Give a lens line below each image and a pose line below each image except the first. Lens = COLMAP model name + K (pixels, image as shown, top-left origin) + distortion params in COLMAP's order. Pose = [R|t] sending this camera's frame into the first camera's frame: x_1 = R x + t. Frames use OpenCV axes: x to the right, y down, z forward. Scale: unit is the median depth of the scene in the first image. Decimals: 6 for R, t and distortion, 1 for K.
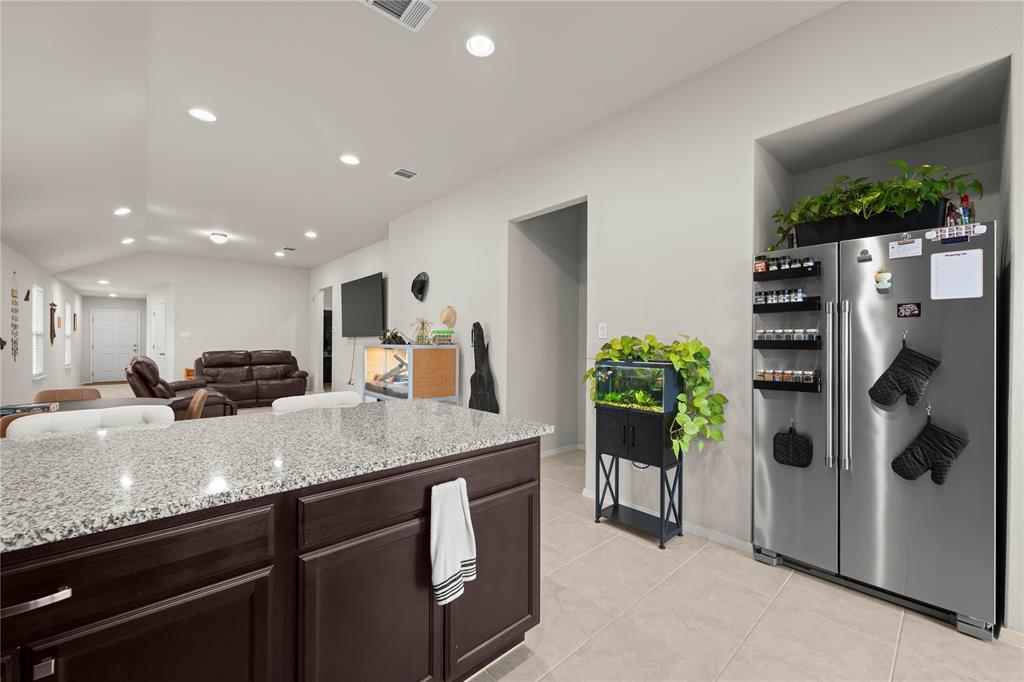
lens RADIAL K [[406.1, 0, 514.7], [0, 406.1, 341.3], [0, 0, 1]] dist [-0.003276, 0.000868]
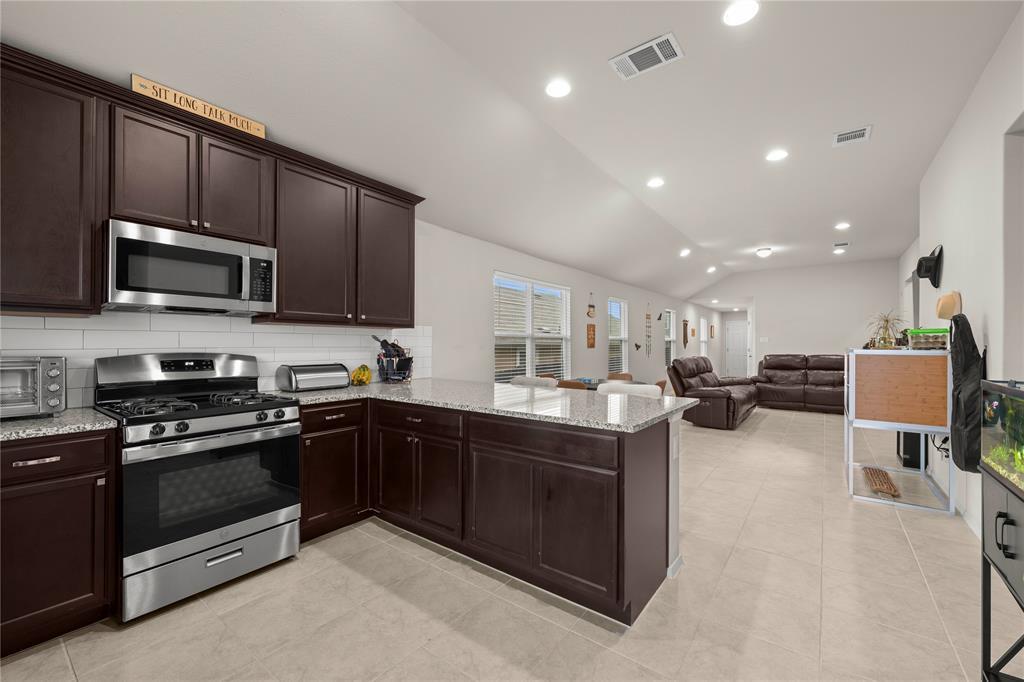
lens RADIAL K [[406.1, 0, 515.5], [0, 406.1, 345.3], [0, 0, 1]] dist [-0.003276, 0.000868]
pose [[0.180574, -0.000475, -0.983561, 0.770538], [-0.001410, 0.999999, -0.000742, 0.004865], [0.983560, 0.001521, 0.180573, 0.394833]]
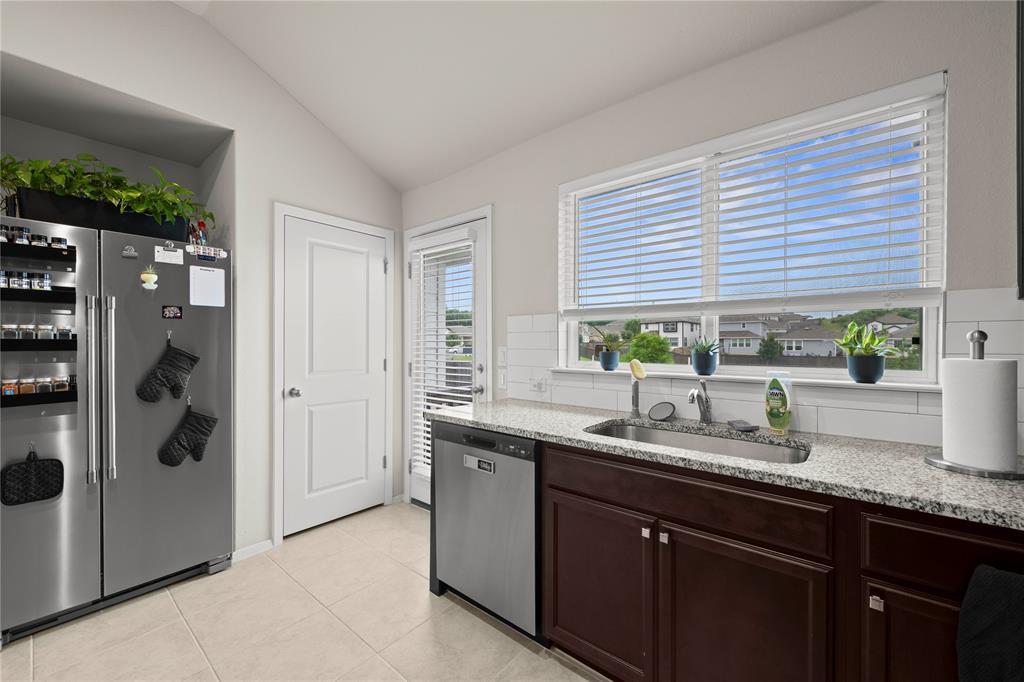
lens RADIAL K [[406.1, 0, 519.1], [0, 406.1, 345.3], [0, 0, 1]] dist [-0.003276, 0.000868]
pose [[-0.143740, -0.007823, 0.989585, -0.183004], [-0.001963, 0.999969, 0.007620, 0.001452], [-0.989614, -0.000847, -0.143751, 0.169124]]
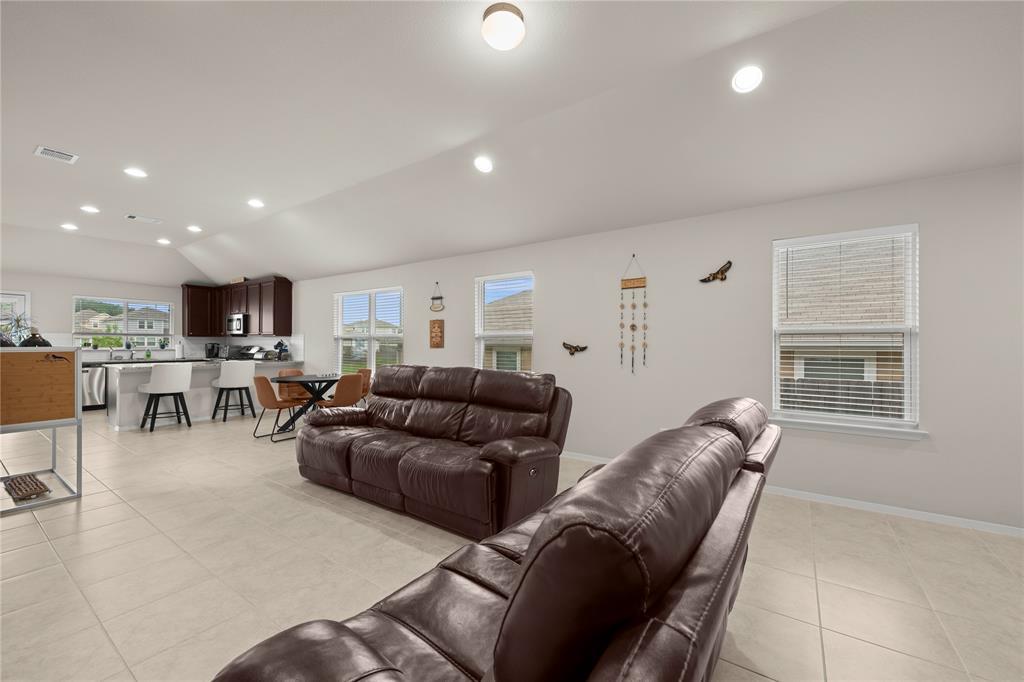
lens RADIAL K [[406.1, 0, 520.7], [0, 406.1, 346.4], [0, 0, 1]] dist [-0.003276, 0.000868]
pose [[-0.973065, -0.005365, -0.230469, -2.111501], [-0.006989, 0.999956, 0.006231, -0.009237], [0.230425, 0.007674, -0.973060, 4.174405]]
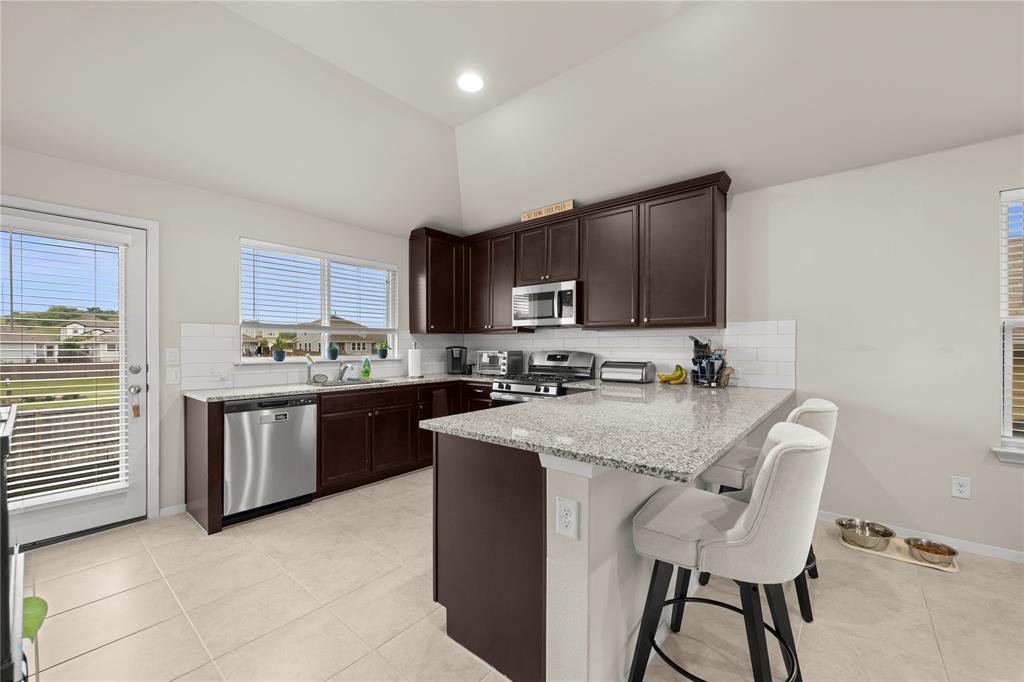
lens RADIAL K [[406.1, 0, 514.3], [0, 406.1, 346.1], [0, 0, 1]] dist [-0.003276, 0.000868]
pose [[-0.990011, -0.001408, -0.140985, 0.024927], [-0.001101, 0.999997, -0.002258, 0.008487], [0.140988, -0.002080, -0.990009, 1.547551]]
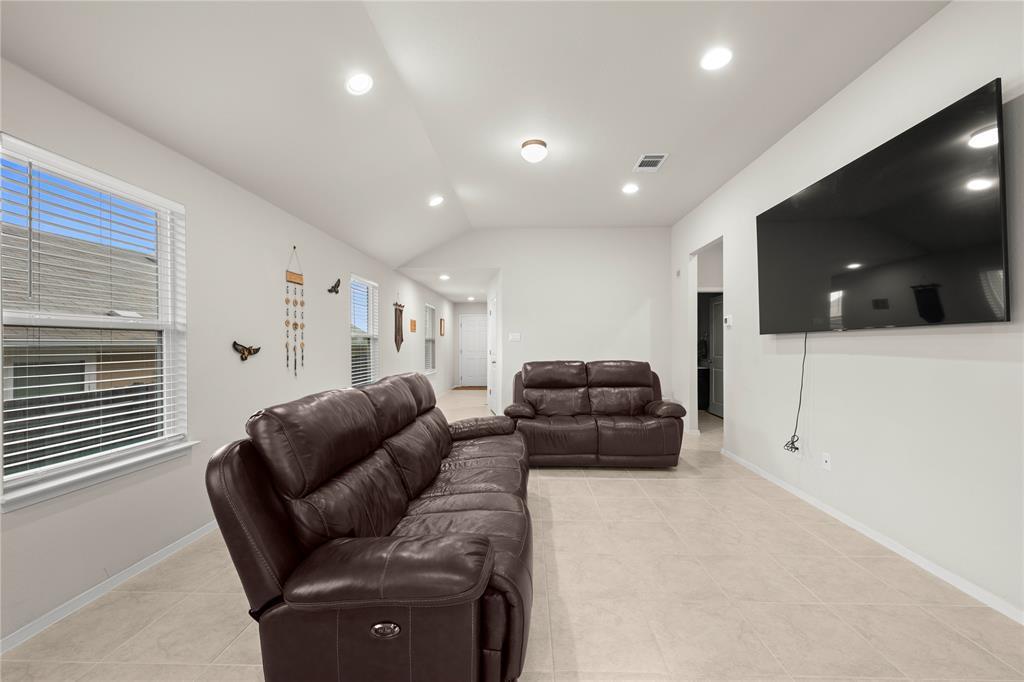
lens RADIAL K [[406.1, 0, 521.5], [0, 406.1, 345.4], [0, 0, 1]] dist [-0.003276, 0.000868]
pose [[0.728551, -0.005156, -0.684972, -1.184239], [0.005800, 0.999982, -0.001358, 0.000644], [0.684967, -0.002983, 0.728568, 1.883434]]
